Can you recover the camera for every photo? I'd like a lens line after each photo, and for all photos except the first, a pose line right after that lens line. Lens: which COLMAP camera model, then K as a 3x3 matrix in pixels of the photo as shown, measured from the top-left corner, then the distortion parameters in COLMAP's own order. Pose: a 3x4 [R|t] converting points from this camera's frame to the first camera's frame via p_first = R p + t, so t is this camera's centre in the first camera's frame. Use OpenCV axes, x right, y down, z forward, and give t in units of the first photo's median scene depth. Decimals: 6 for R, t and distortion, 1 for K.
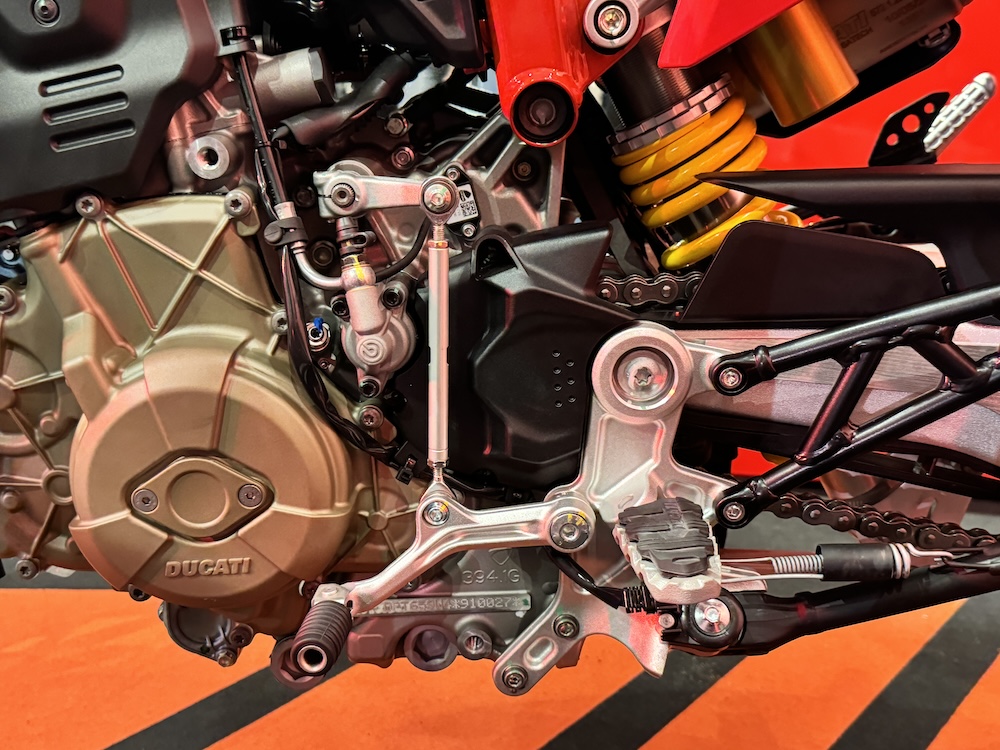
lens RADIAL K [[1125.3, 0, 500.4], [0, 1125.3, 378.1], [0, 0, 1]] dist [0.058708, 0.000000]
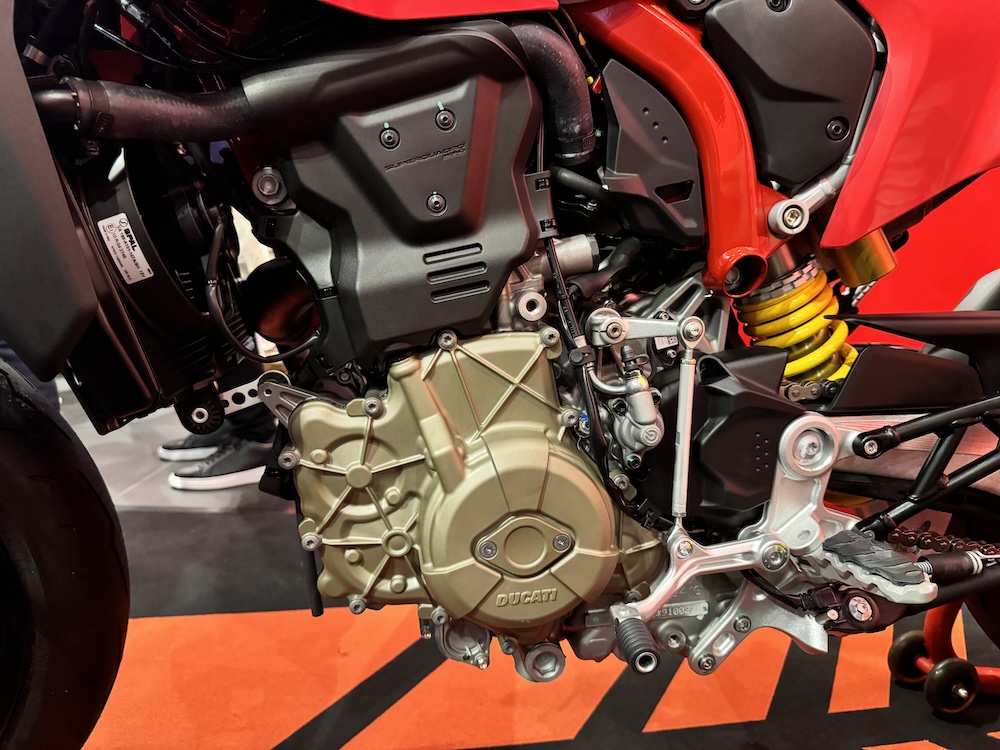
lens RADIAL K [[702.8, 0, 499.0], [0, 702.8, 370.8], [0, 0, 1]] dist [0.004815, -0.022673]
pose [[0.990508, -0.016632, 0.136445, -0.411122], [0.033041, 0.992358, -0.118889, -0.006541], [-0.133425, 0.122269, 0.983488, 0.127426]]
